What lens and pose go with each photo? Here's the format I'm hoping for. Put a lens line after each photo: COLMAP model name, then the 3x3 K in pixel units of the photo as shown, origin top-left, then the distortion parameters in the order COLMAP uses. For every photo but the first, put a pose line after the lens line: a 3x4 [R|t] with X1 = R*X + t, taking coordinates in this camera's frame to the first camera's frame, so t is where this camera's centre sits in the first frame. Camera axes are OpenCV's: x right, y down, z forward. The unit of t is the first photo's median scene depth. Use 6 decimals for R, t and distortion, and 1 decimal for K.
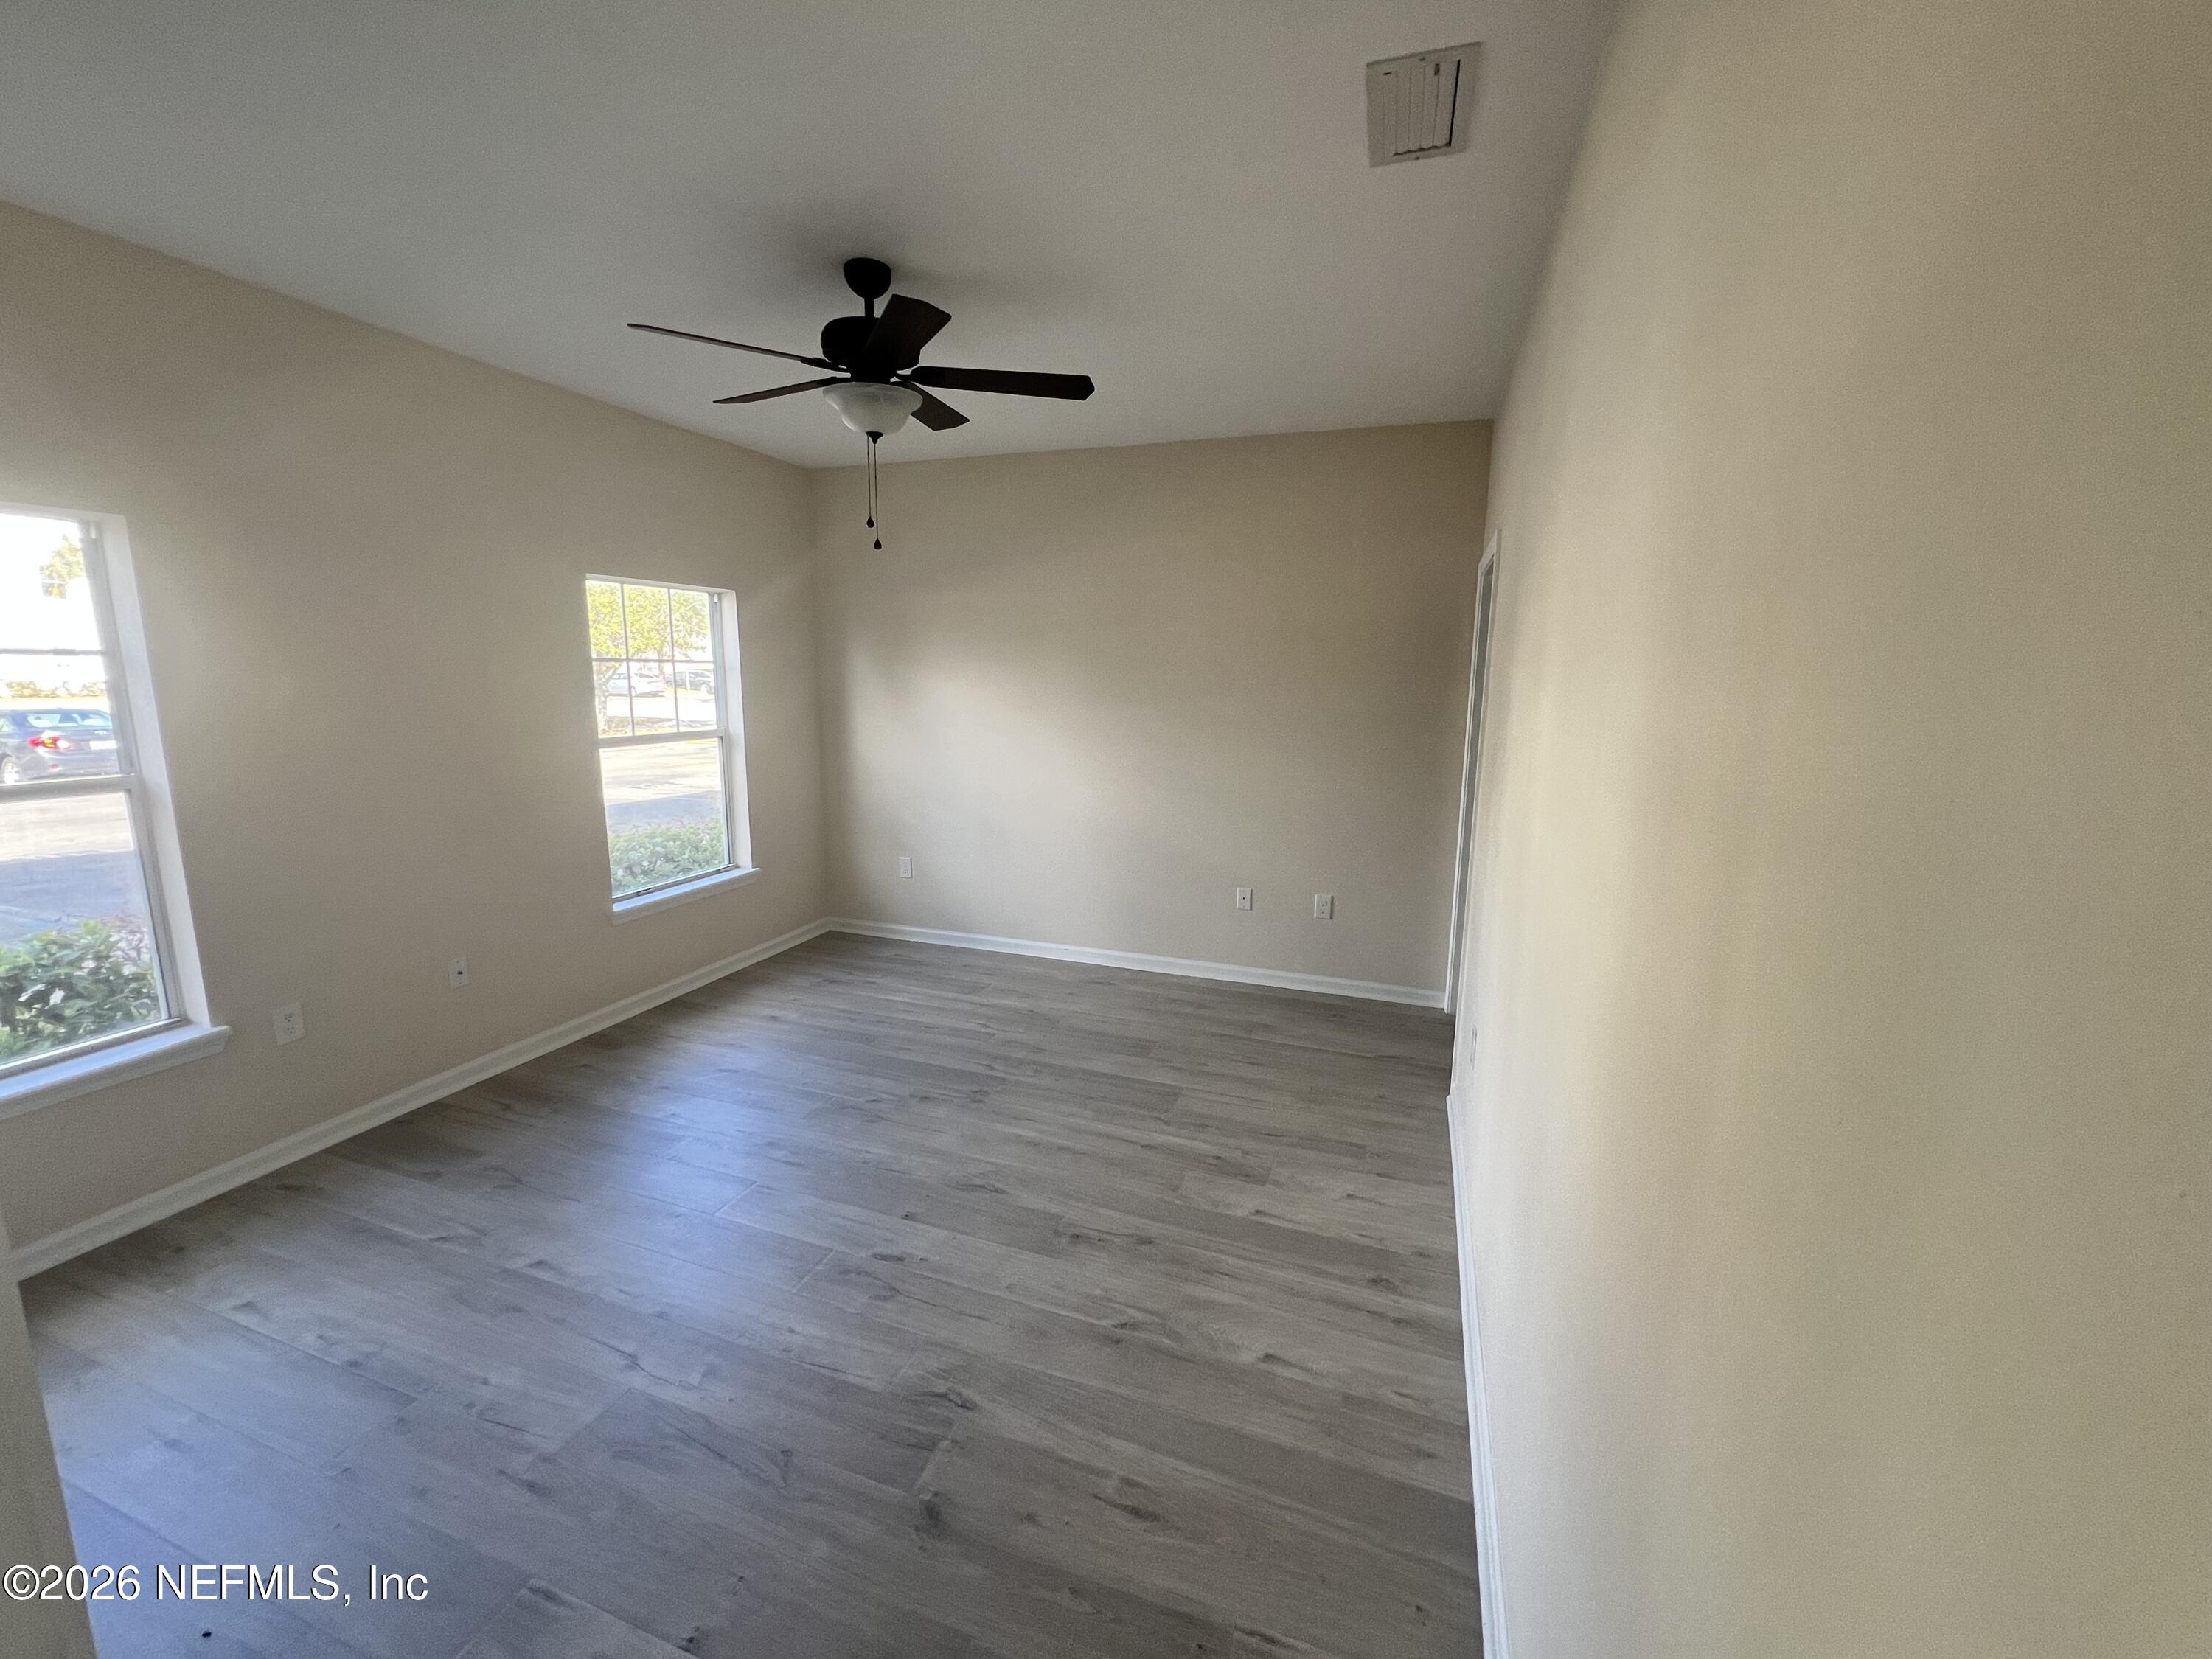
lens RADIAL K [[889.6, 0, 1097.0], [0, 889.6, 821.1], [0, 0, 1]] dist [0.001902, 0.000334]
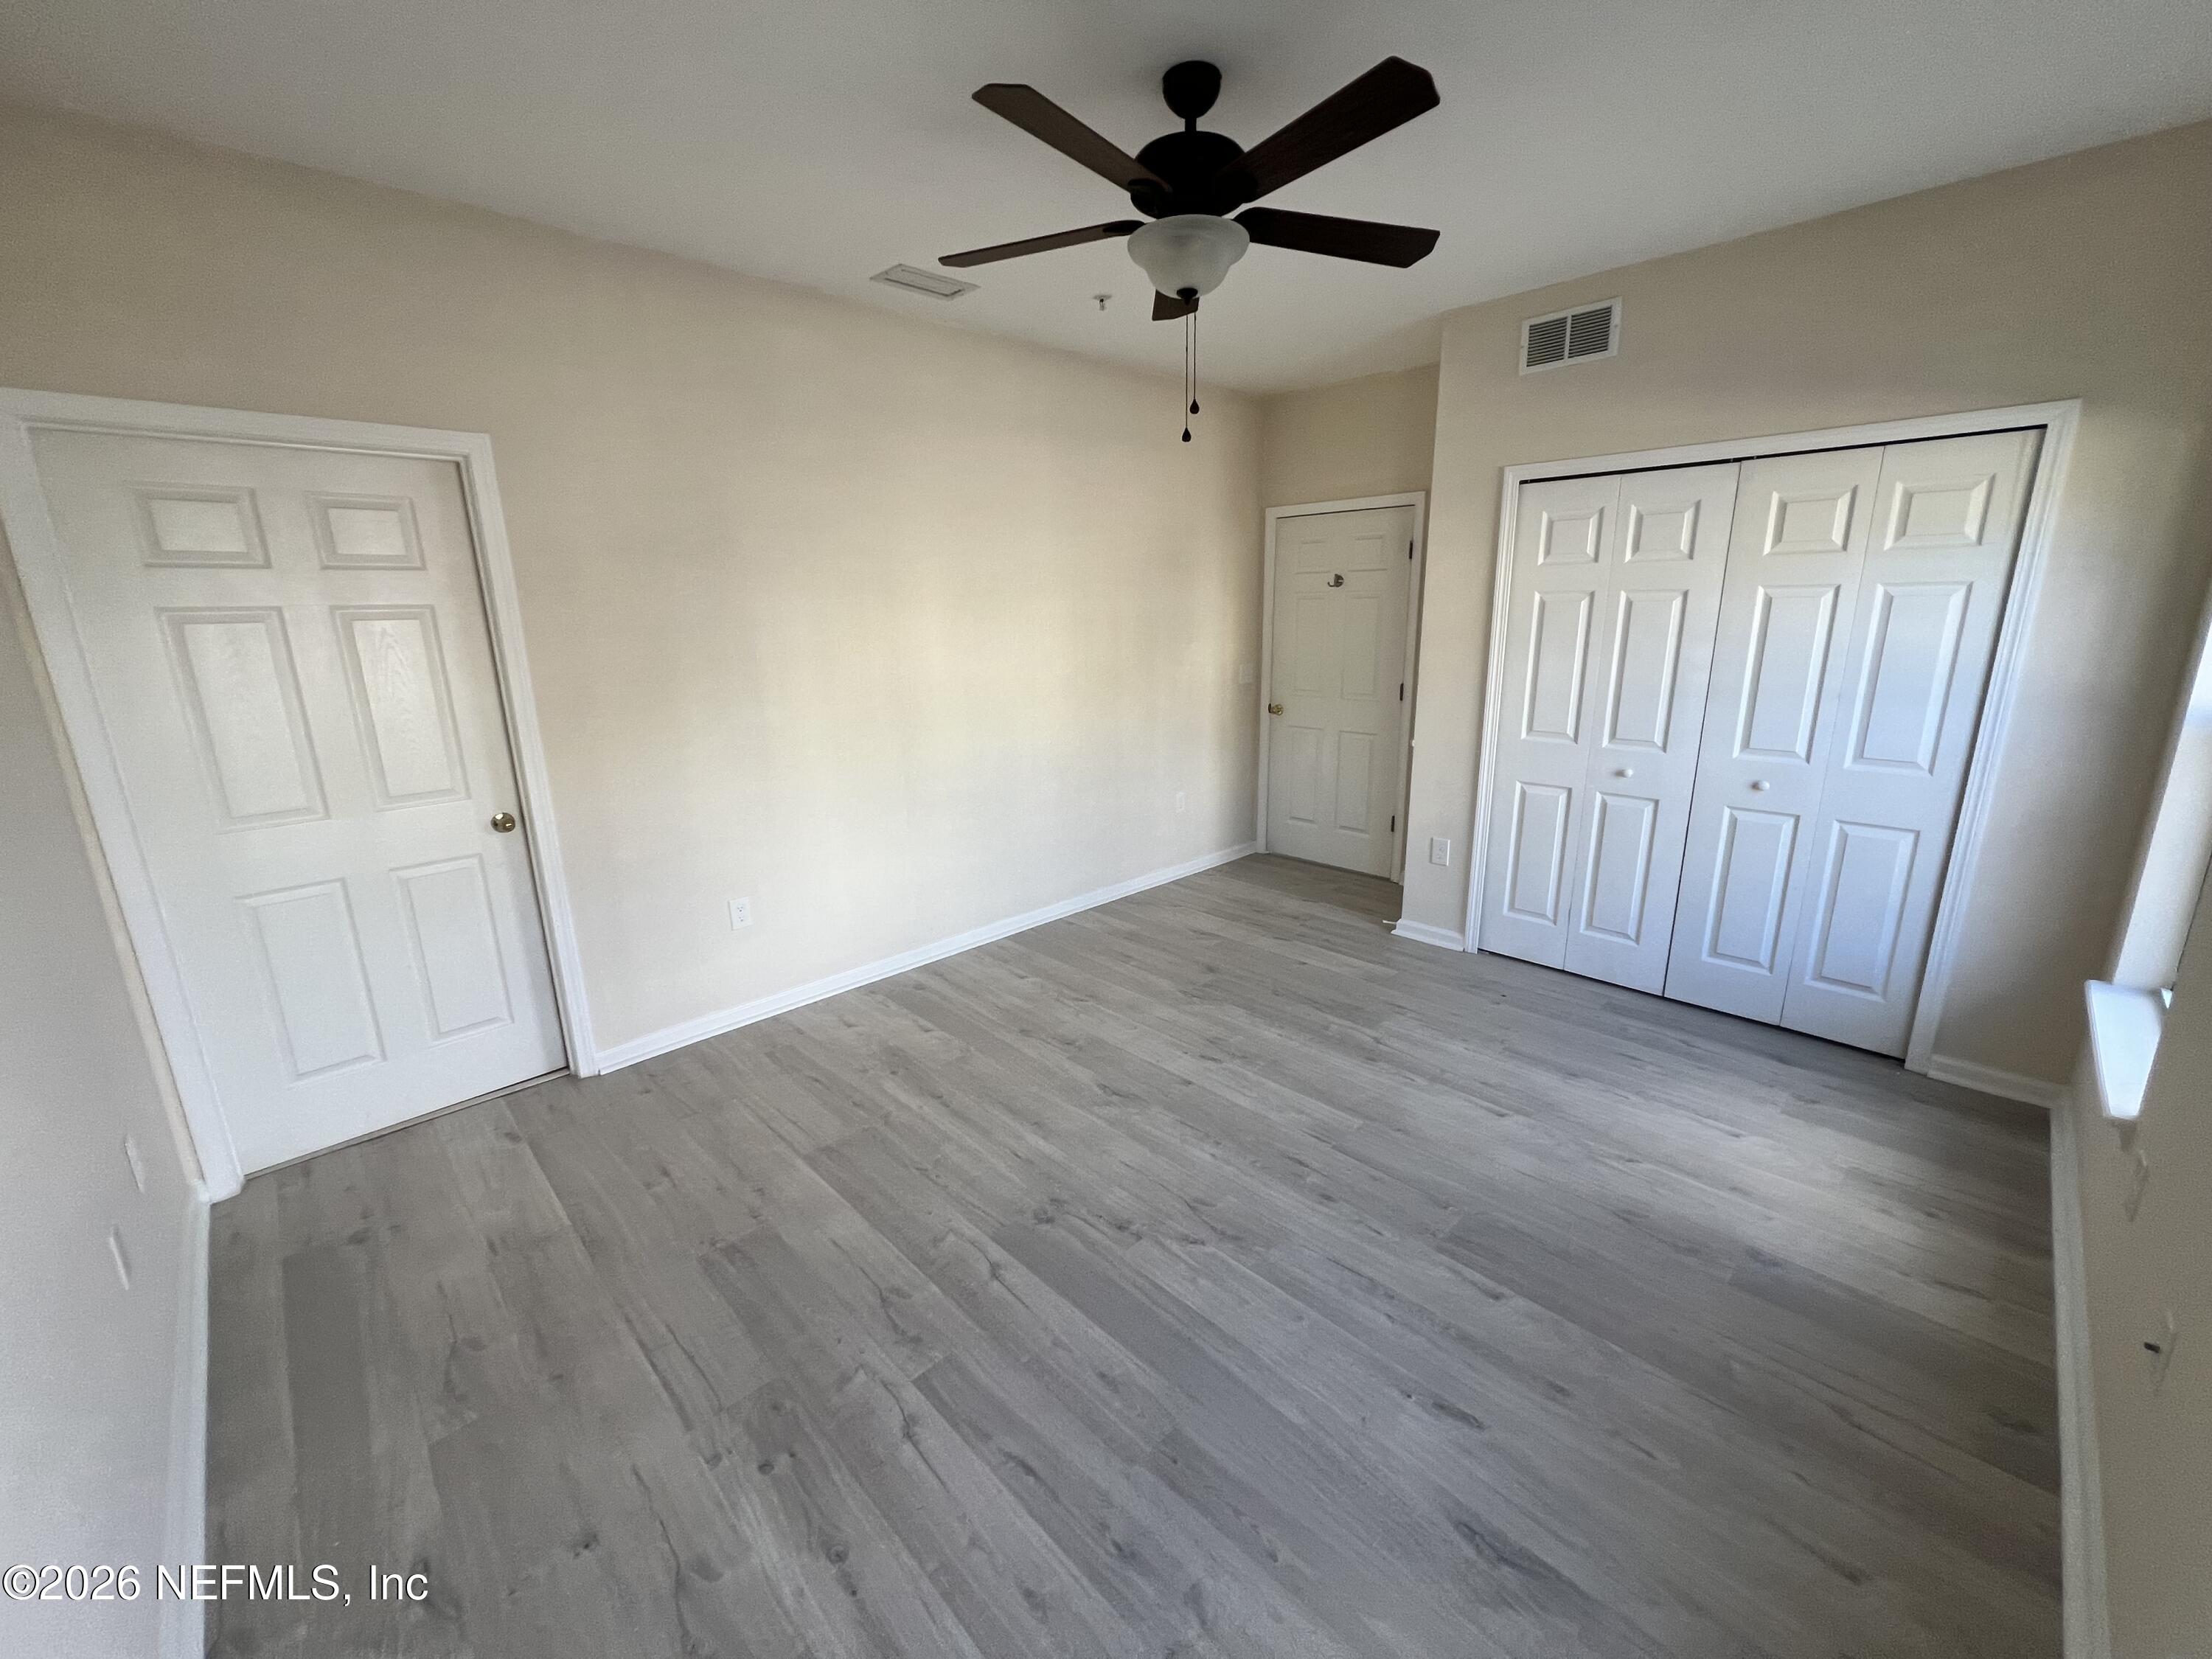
lens RADIAL K [[889.6, 0, 1097.0], [0, 889.6, 821.1], [0, 0, 1]] dist [0.001902, 0.000334]
pose [[-0.898060, -0.097393, 0.428954, -0.488624], [0.082090, 0.920939, 0.380963, -0.266725], [-0.432144, 0.377341, -0.819064, 1.611931]]
